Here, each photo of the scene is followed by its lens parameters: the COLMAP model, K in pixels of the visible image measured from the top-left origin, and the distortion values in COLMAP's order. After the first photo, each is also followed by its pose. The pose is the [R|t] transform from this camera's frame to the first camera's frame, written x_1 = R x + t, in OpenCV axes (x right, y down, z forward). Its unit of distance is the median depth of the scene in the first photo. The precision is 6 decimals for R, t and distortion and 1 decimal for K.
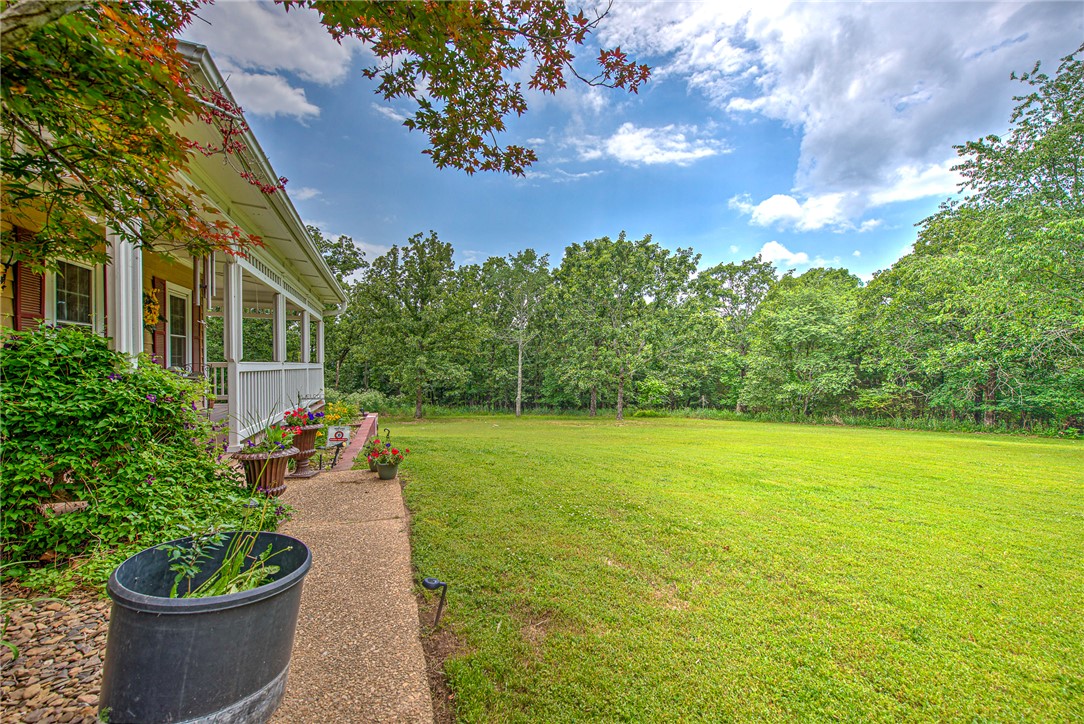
lens RADIAL K [[438.8, 0, 547.3], [0, 438.8, 368.9], [0, 0, 1]] dist [0.001082, 0.000024]
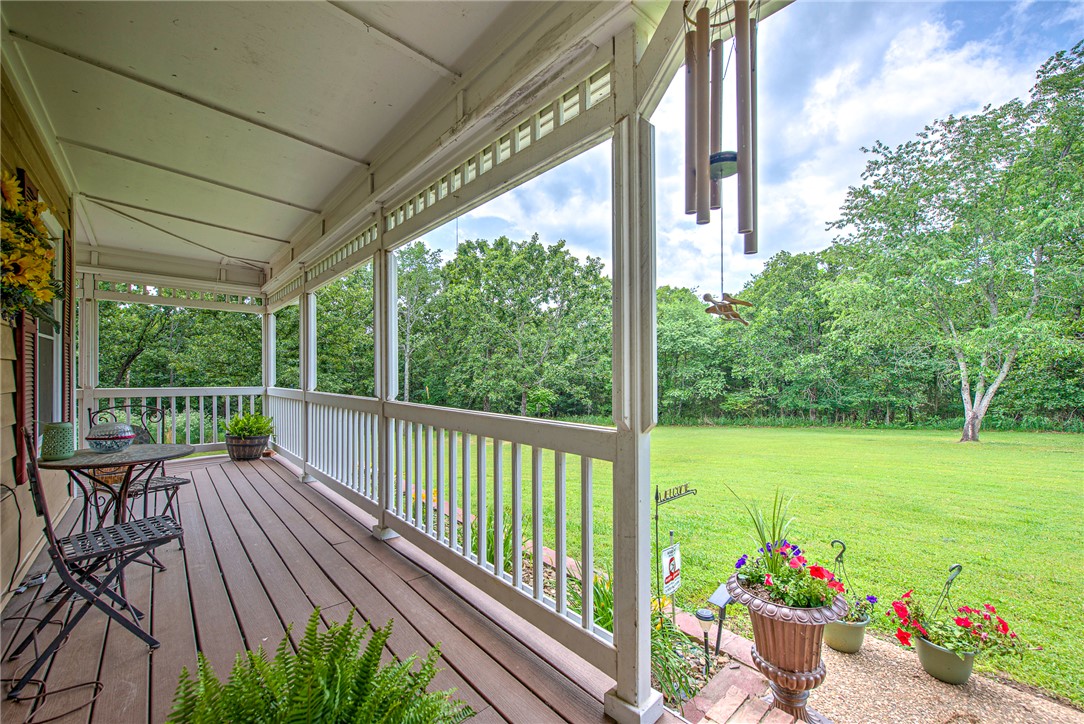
lens RADIAL K [[438.8, 0, 547.3], [0, 438.8, 368.9], [0, 0, 1]] dist [0.001082, 0.000024]
pose [[0.925899, -0.002335, 0.377764, -0.158199], [0.007383, 0.999902, -0.011916, -0.008203], [-0.377699, 0.013823, 0.925825, 0.110991]]
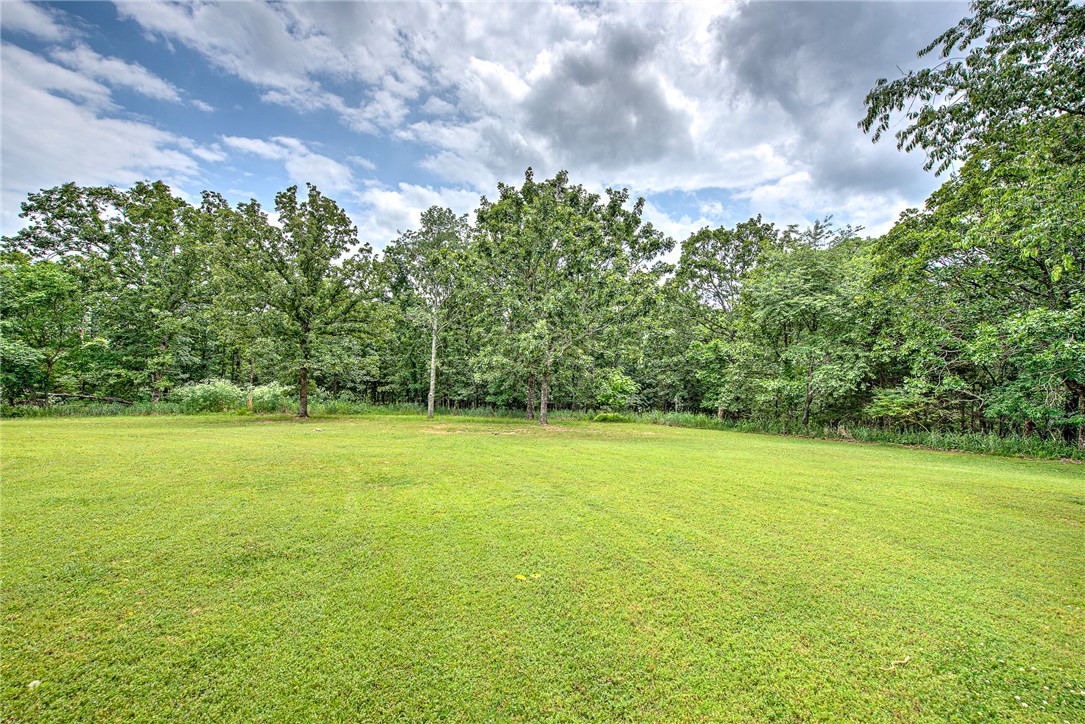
lens RADIAL K [[443.7, 0, 544.8], [0, 443.7, 371.2], [0, 0, 1]] dist [0.014636, 0.000081]
pose [[0.995067, 0.010115, -0.098687, 0.263752], [-0.009636, 0.999939, 0.005327, 0.020599], [0.098734, -0.004350, 0.995104, 0.250945]]
